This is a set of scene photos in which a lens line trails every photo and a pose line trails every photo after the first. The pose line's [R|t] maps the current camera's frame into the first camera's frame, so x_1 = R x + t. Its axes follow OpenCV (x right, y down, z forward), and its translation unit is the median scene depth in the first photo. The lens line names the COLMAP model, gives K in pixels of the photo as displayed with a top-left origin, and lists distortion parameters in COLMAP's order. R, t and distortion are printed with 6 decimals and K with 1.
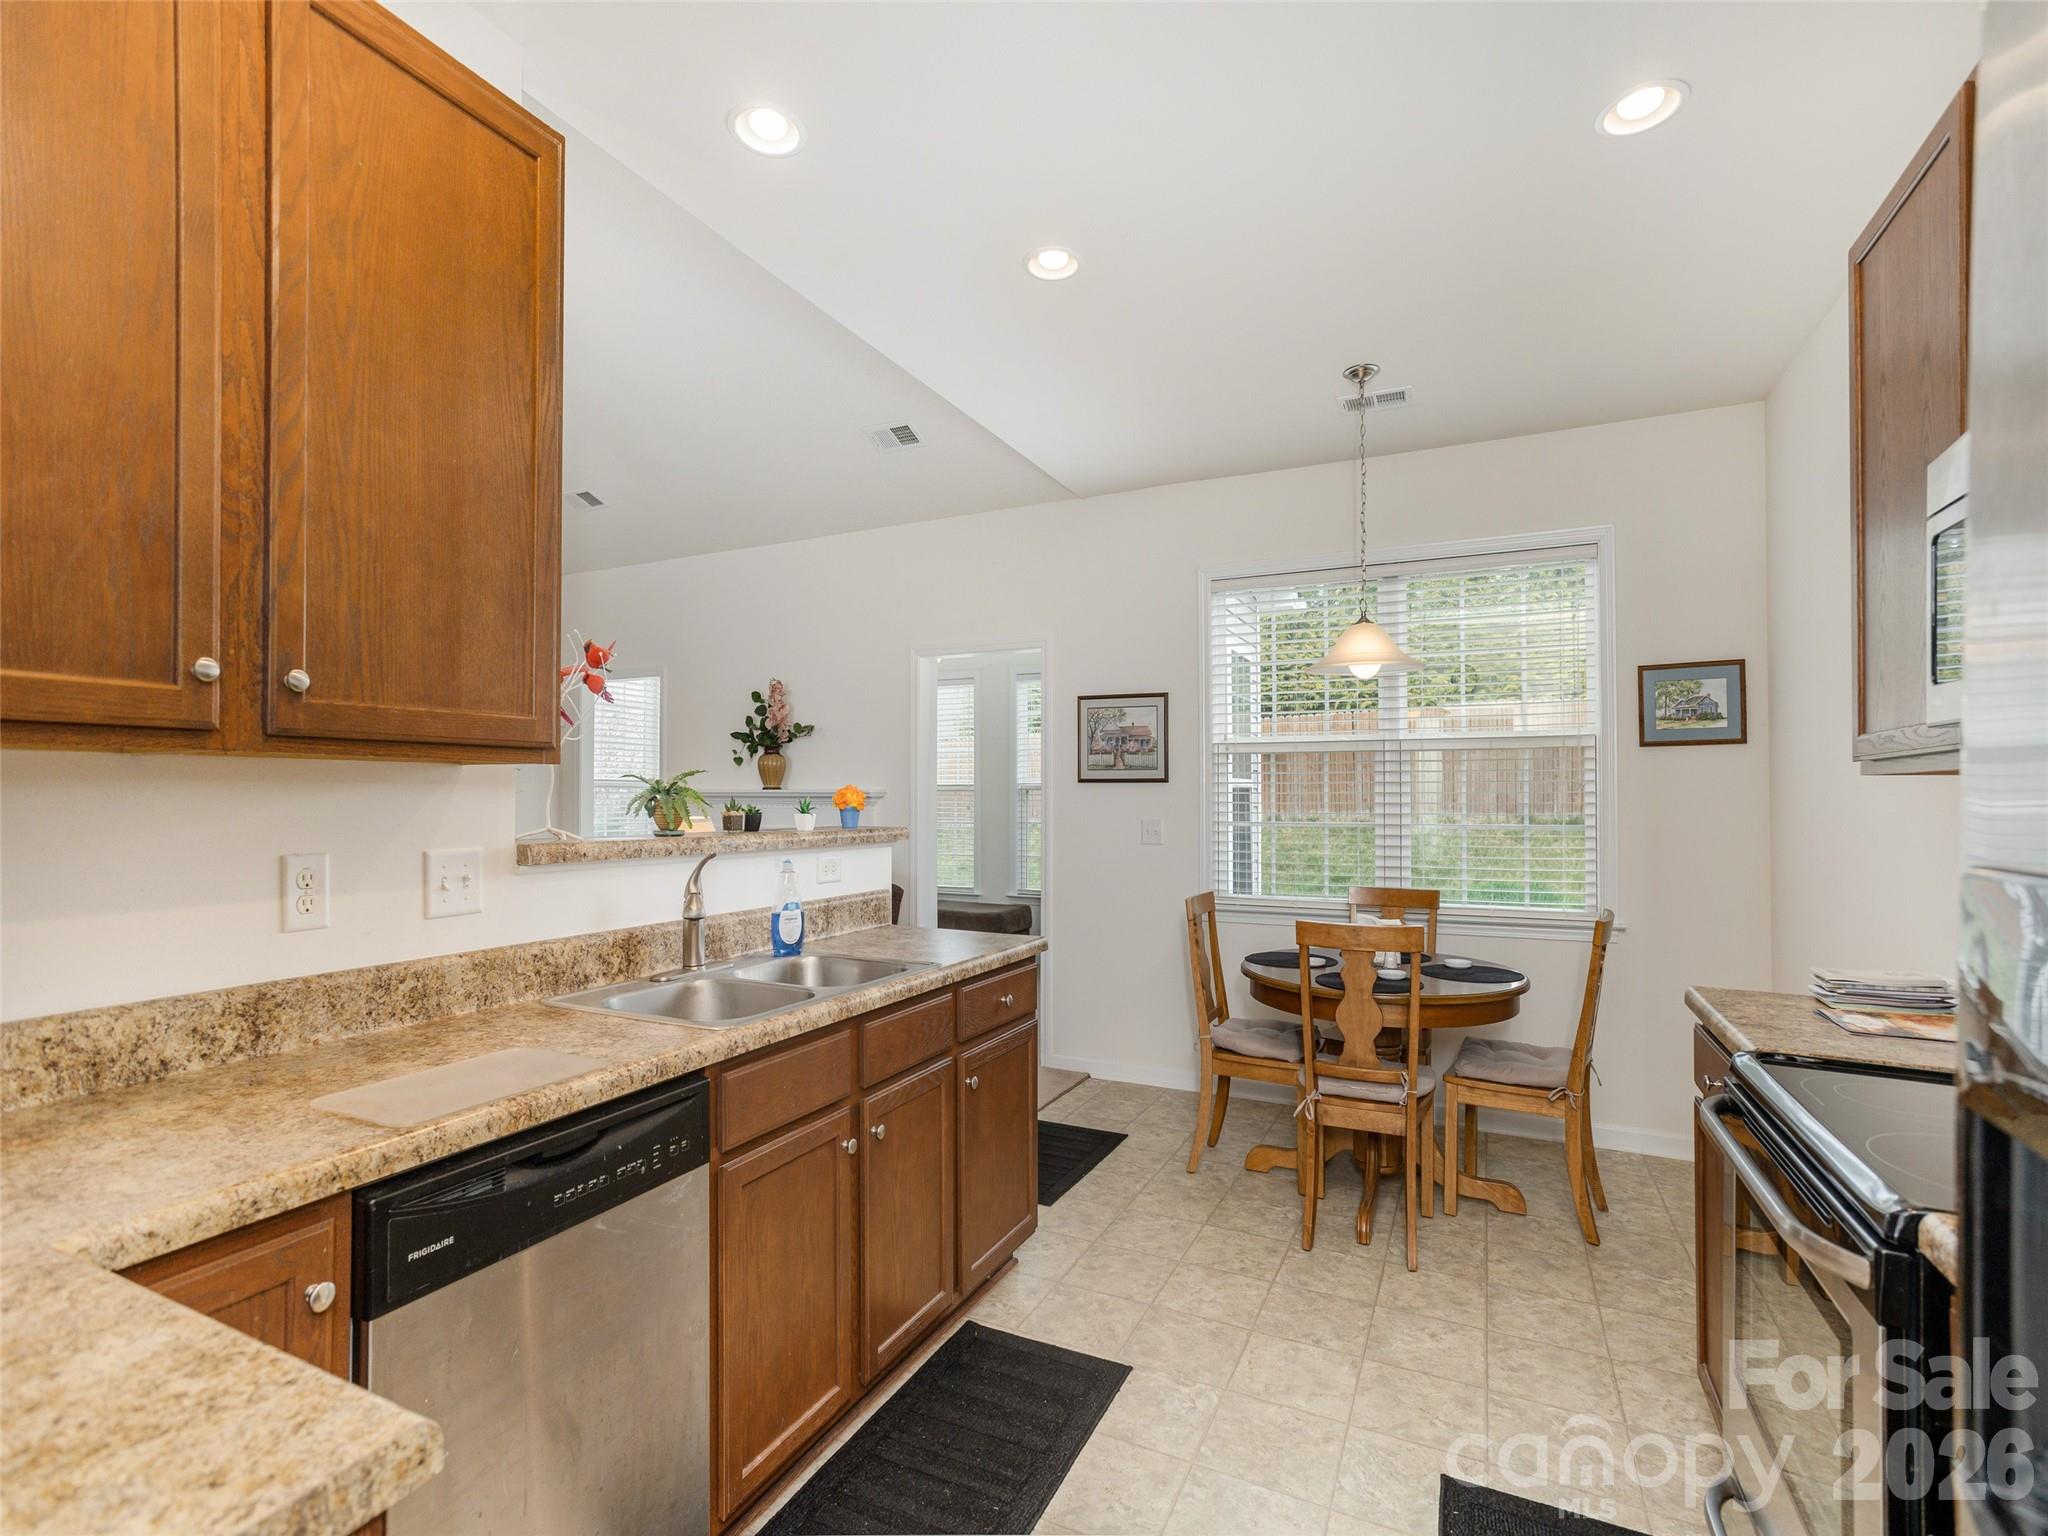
lens RADIAL K [[983.3, 0, 993.8], [0, 983.3, 761.2], [0, 0, 1]] dist [-0.040873, 0.039194]
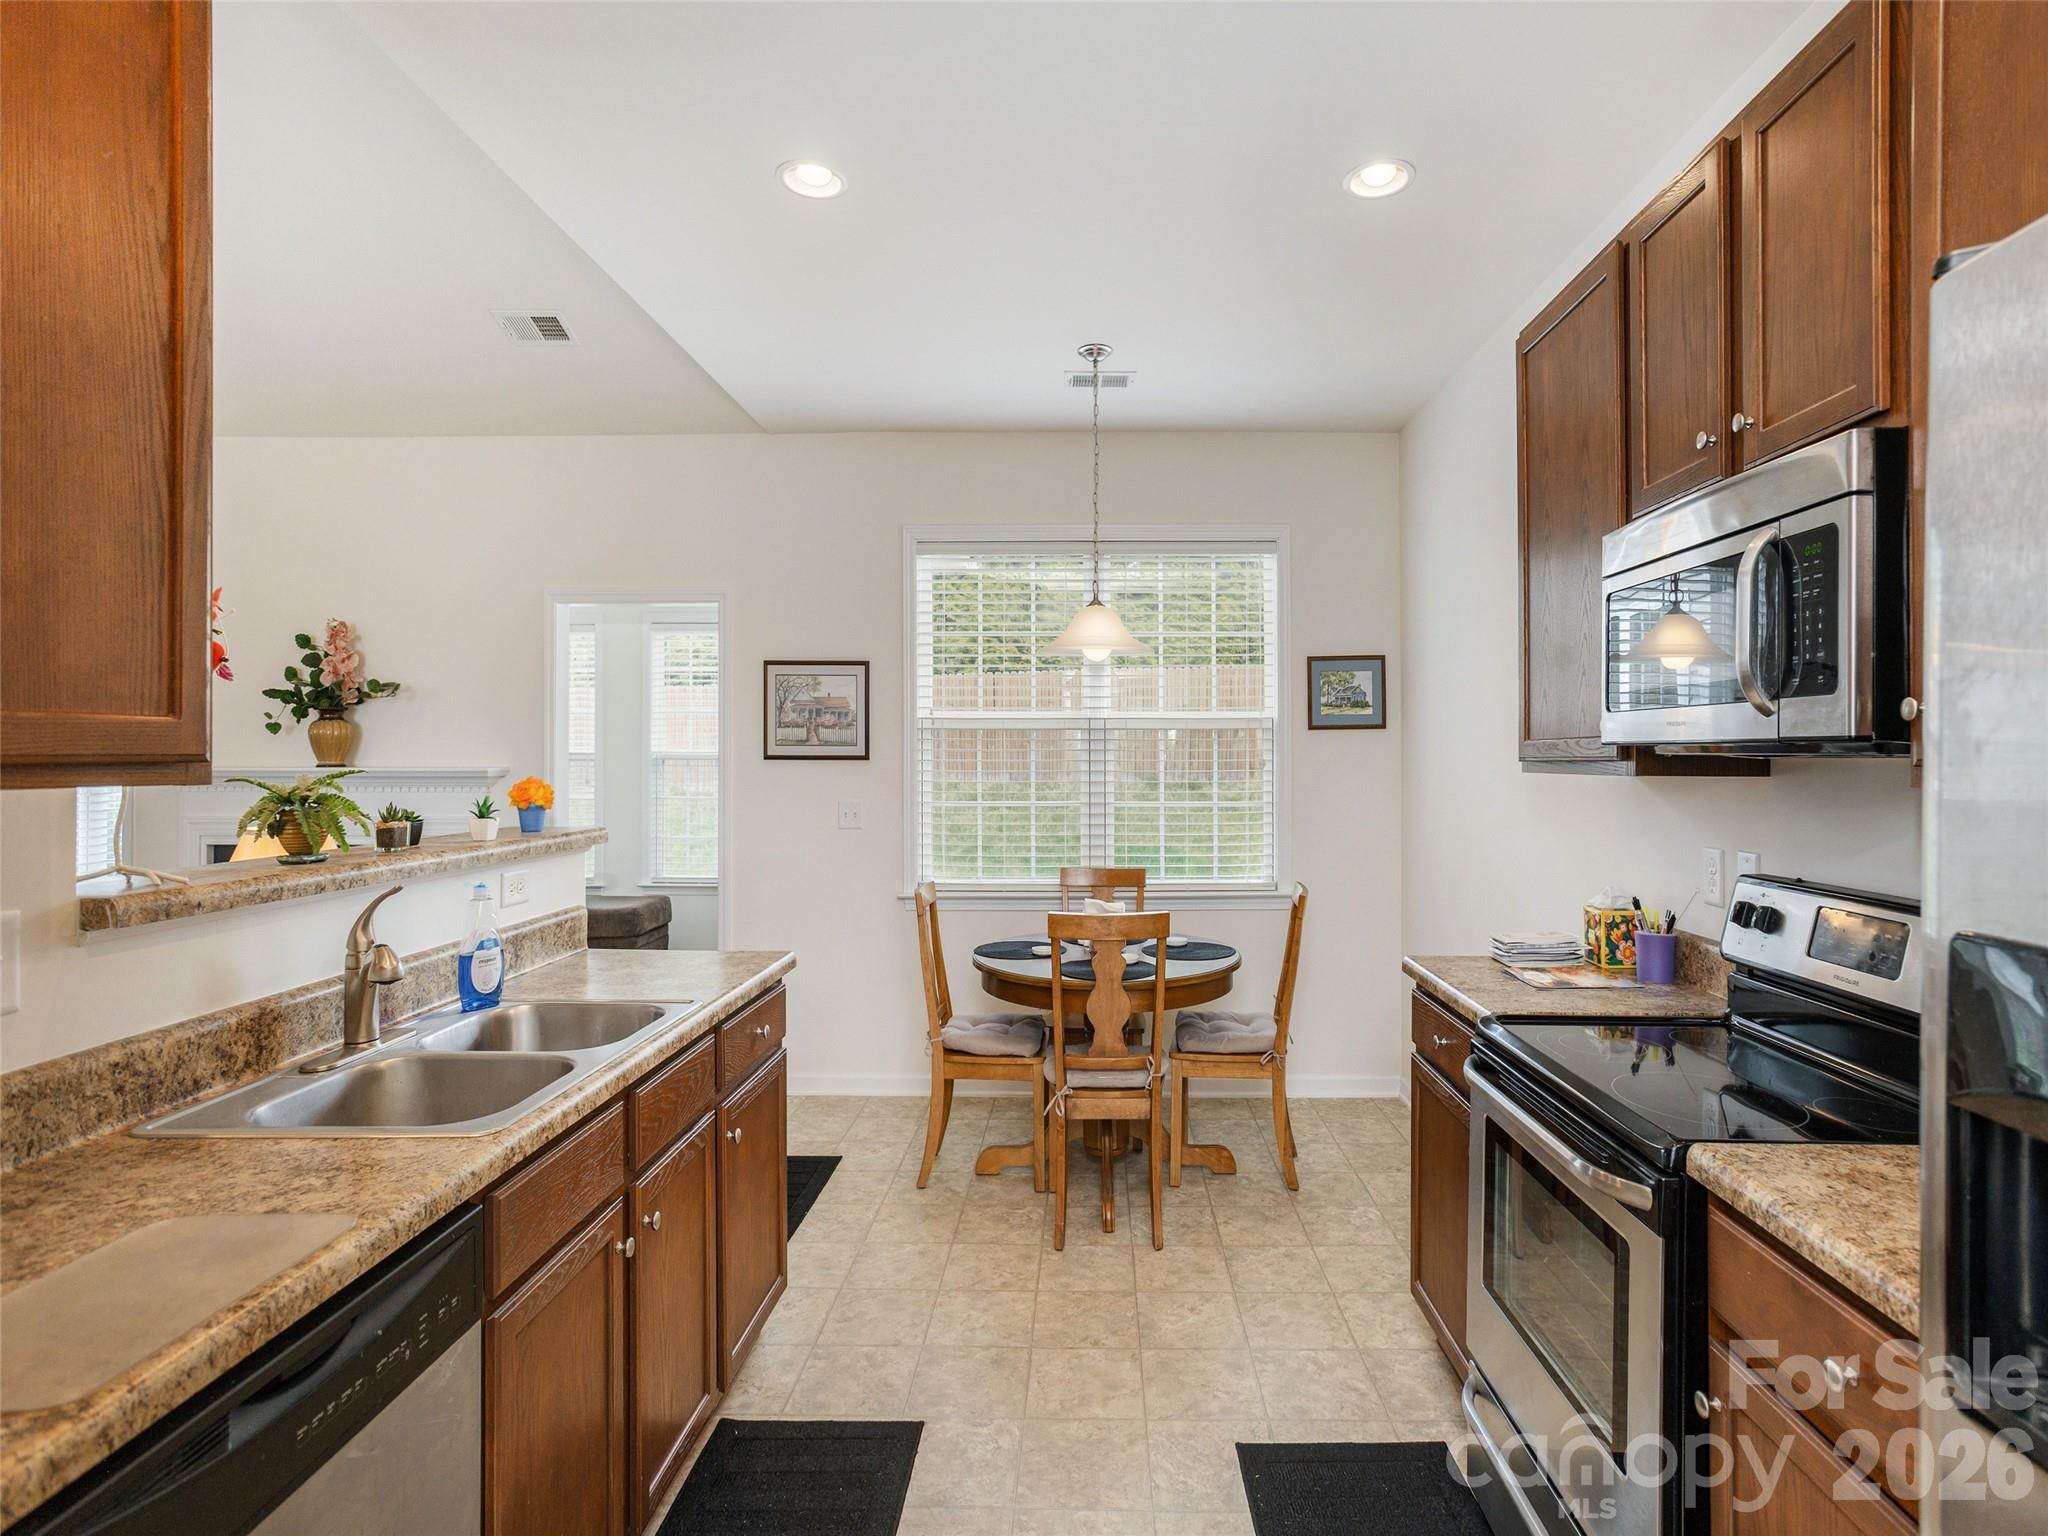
lens RADIAL K [[1076.3, 0, 1025.0], [0, 1076.3, 716.8], [0, 0, 1]] dist [-0.029421, 0.021342]
pose [[0.895707, 0.009919, 0.444534, -0.195498], [-0.015504, 0.999840, 0.008929, -0.042441], [-0.444374, -0.014890, 0.895717, 0.062584]]
